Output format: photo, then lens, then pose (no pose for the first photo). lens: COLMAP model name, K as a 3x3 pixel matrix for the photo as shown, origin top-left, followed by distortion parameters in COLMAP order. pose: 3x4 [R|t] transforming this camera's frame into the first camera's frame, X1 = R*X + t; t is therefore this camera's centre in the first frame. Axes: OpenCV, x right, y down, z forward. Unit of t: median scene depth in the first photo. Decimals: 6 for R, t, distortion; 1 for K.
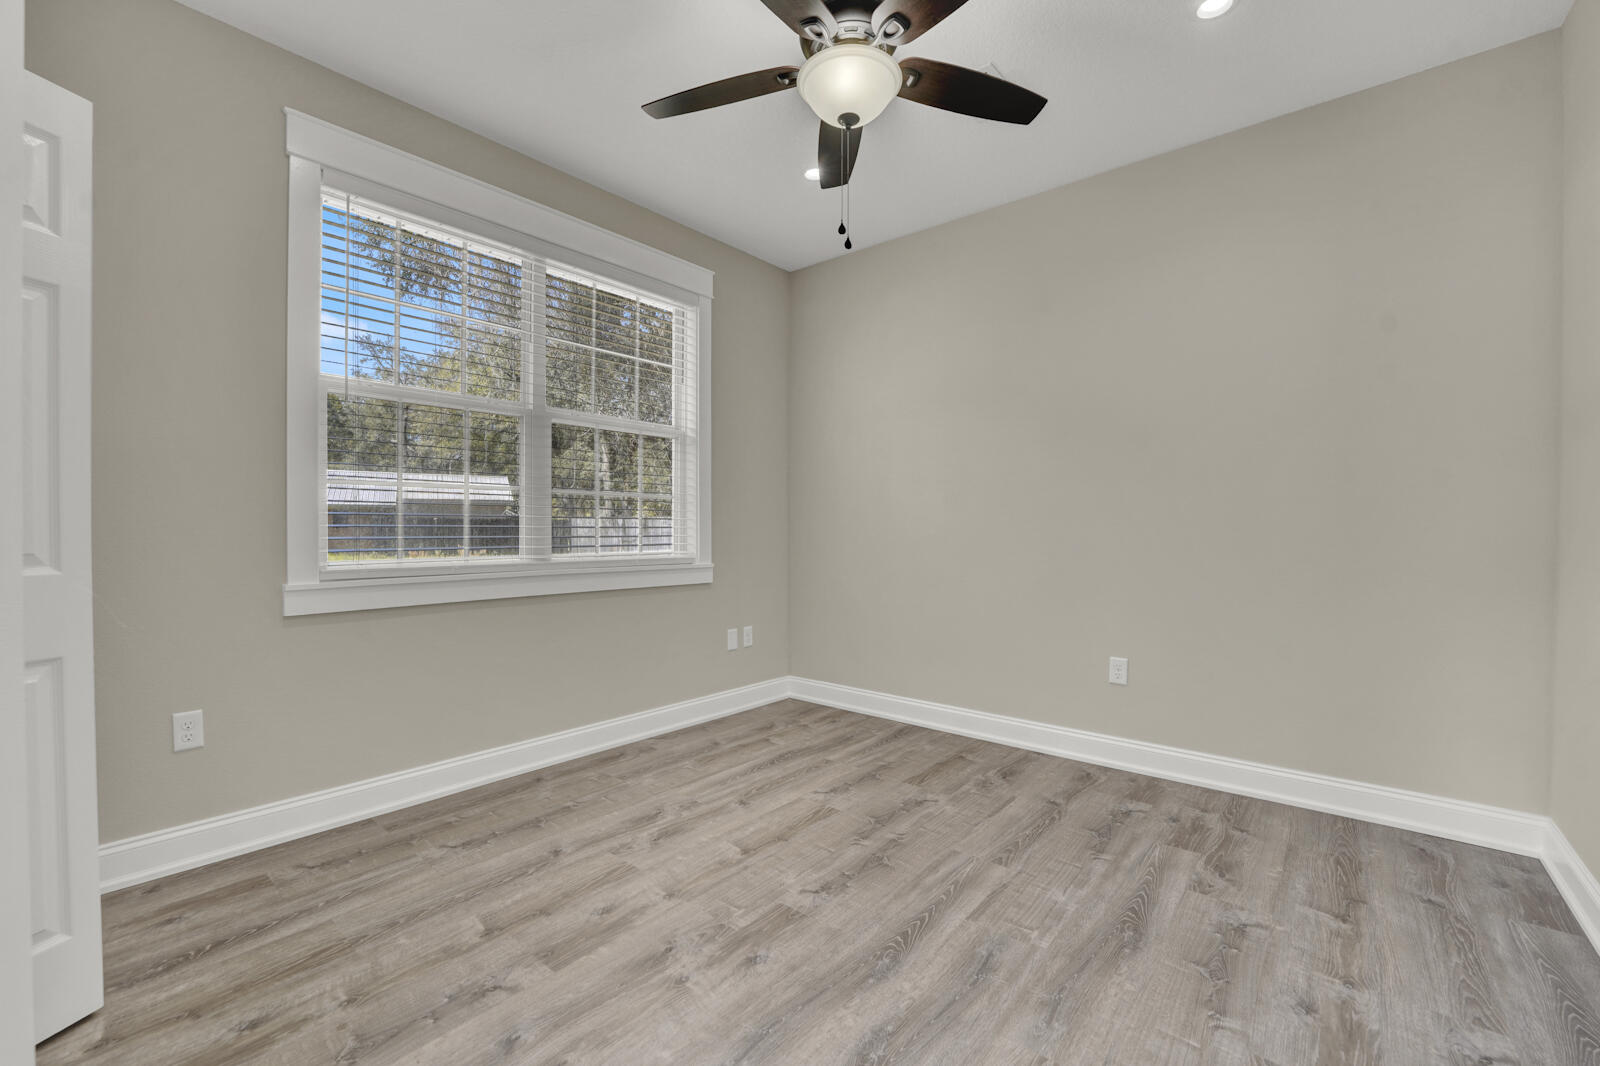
lens RADIAL K [[662.8, 0, 783.5], [0, 662.8, 533.6], [0, 0, 1]] dist [-0.023620, 0.001166]
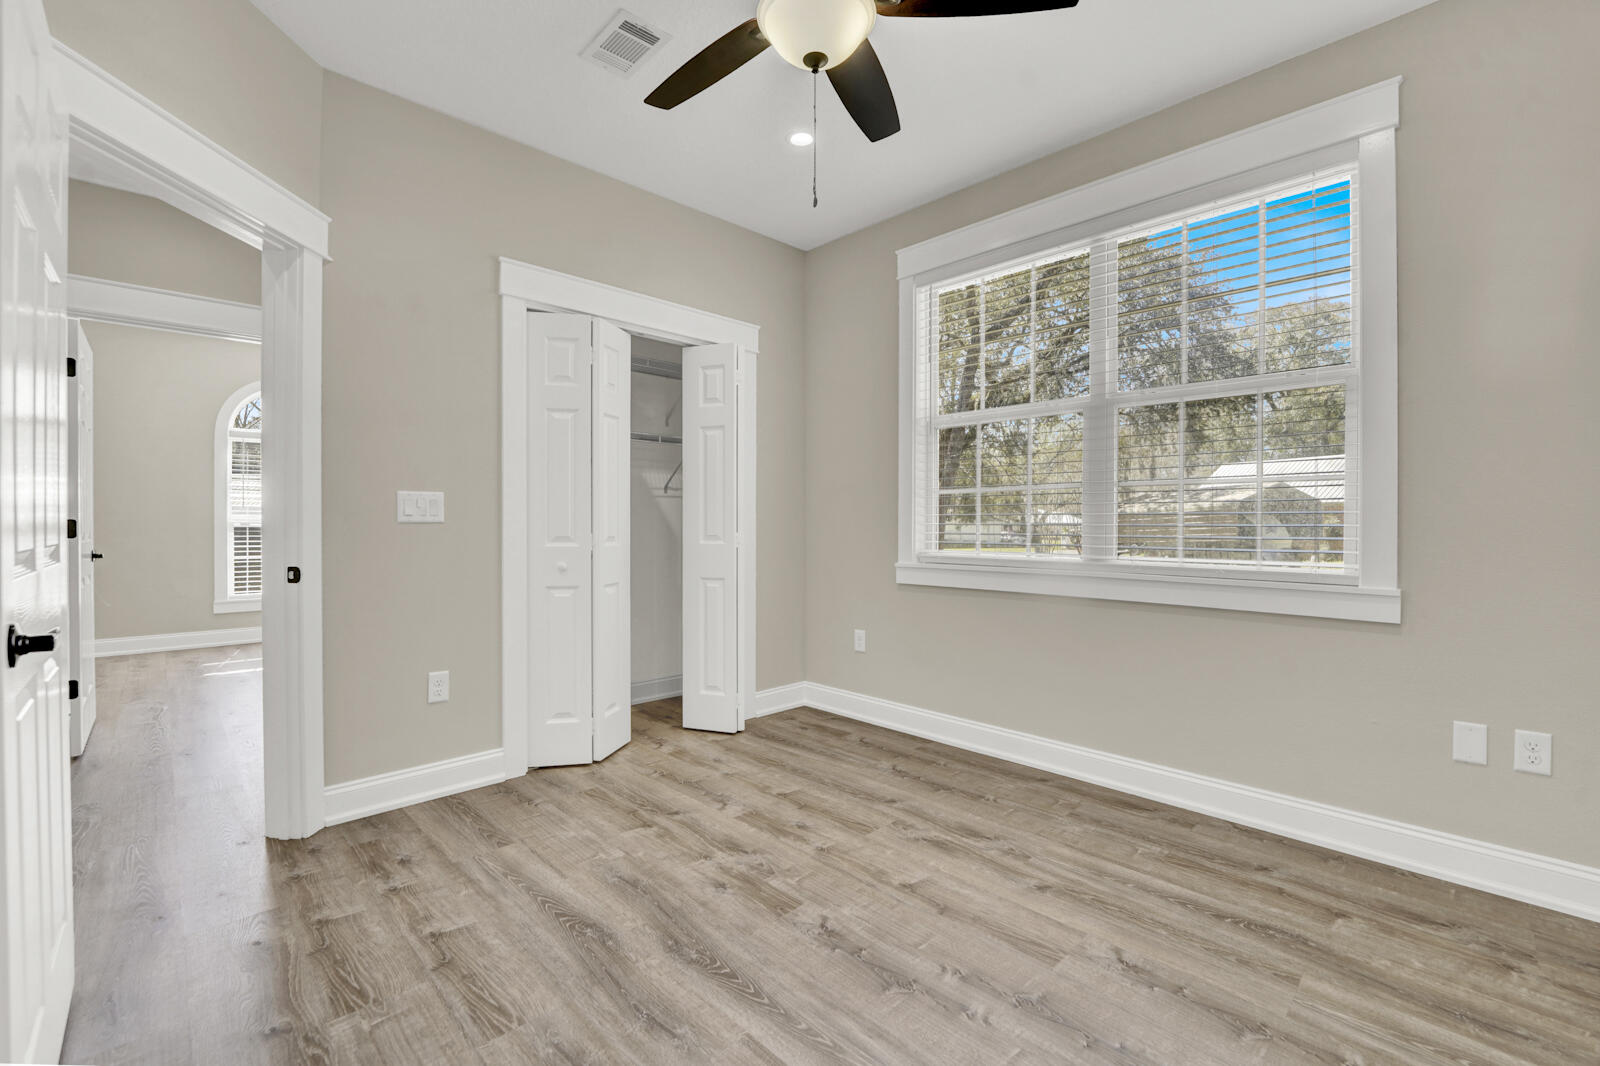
lens RADIAL K [[677.7, 0, 785.6], [0, 677.7, 525.9], [0, 0, 1]] dist [-0.018917, 0.000283]
pose [[-0.095185, 0.001150, -0.995459, 0.916087], [-0.011005, 0.999937, 0.002207, -0.007888], [0.995399, 0.011165, -0.095167, 0.966611]]
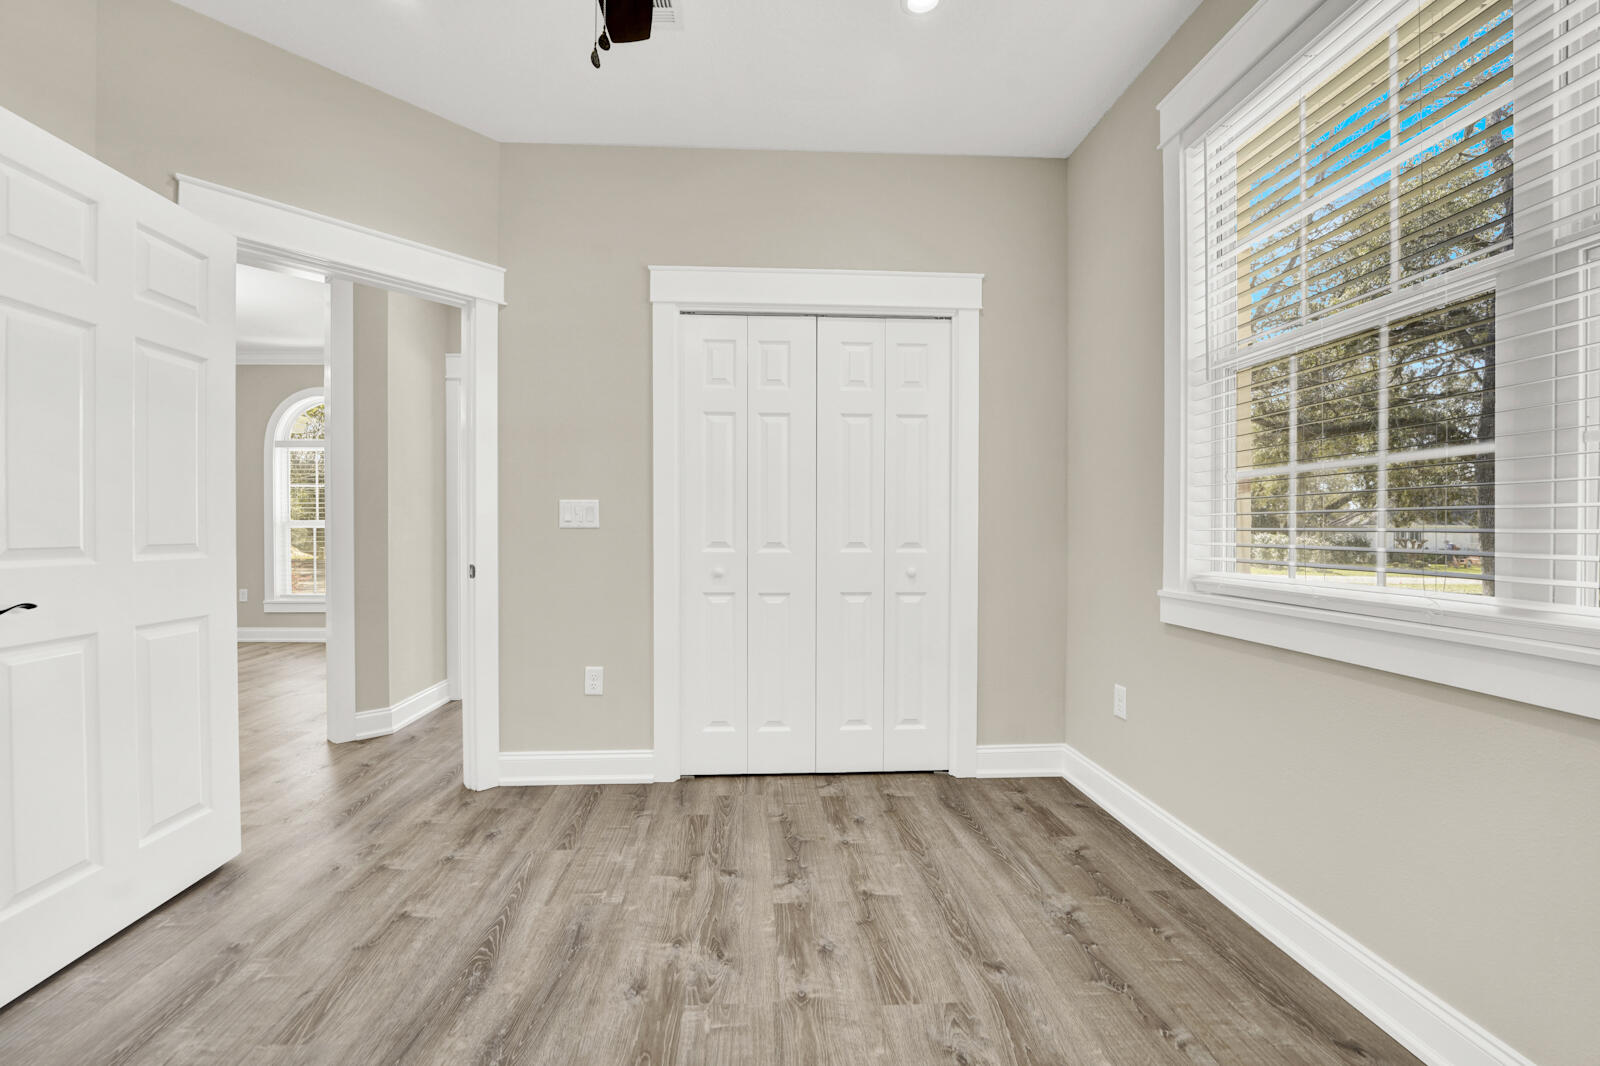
lens RADIAL K [[662.8, 0, 783.5], [0, 662.8, 533.6], [0, 0, 1]] dist [-0.023620, 0.001166]
pose [[-0.721335, 0.003623, -0.692577, 0.355783], [-0.008343, 0.999868, 0.013919, -0.014430], [0.692536, 0.015818, -0.721209, 1.428807]]
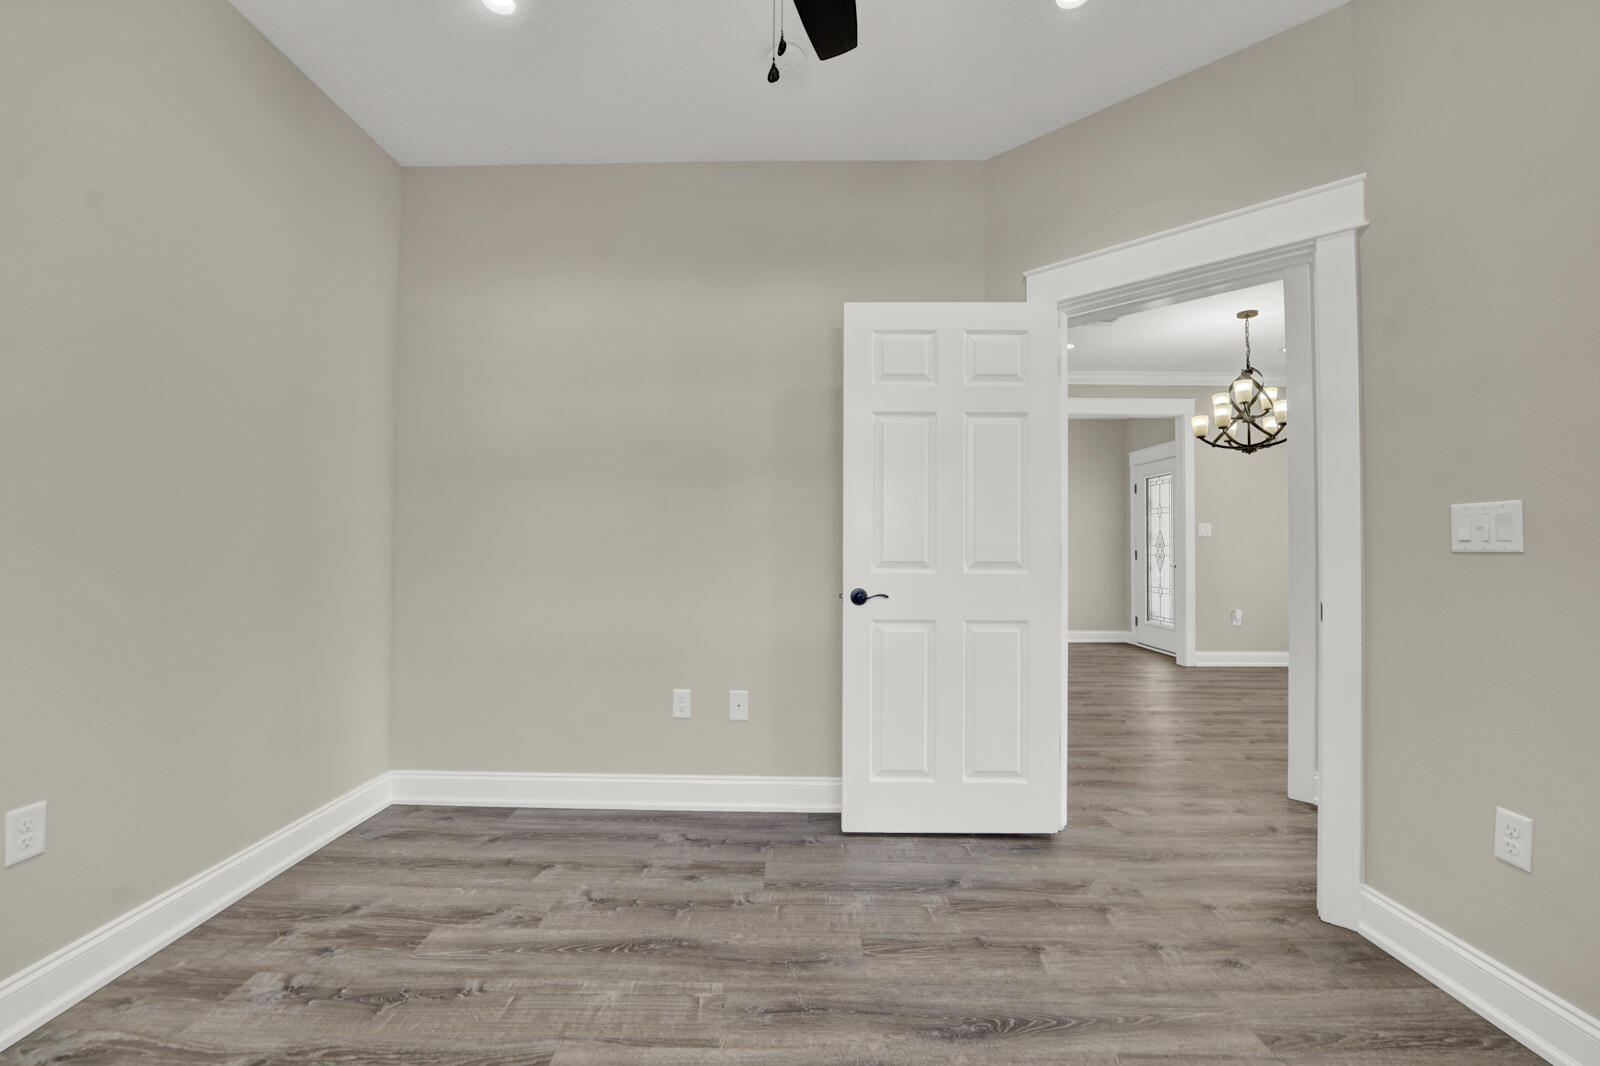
lens RADIAL K [[662.8, 0, 783.5], [0, 662.8, 533.6], [0, 0, 1]] dist [-0.023620, 0.001166]
pose [[-0.640159, 0.010020, 0.768177, -0.329300], [-0.000662, 0.999907, -0.013595, -0.014902], [-0.768243, -0.009212, -0.640093, 1.256335]]
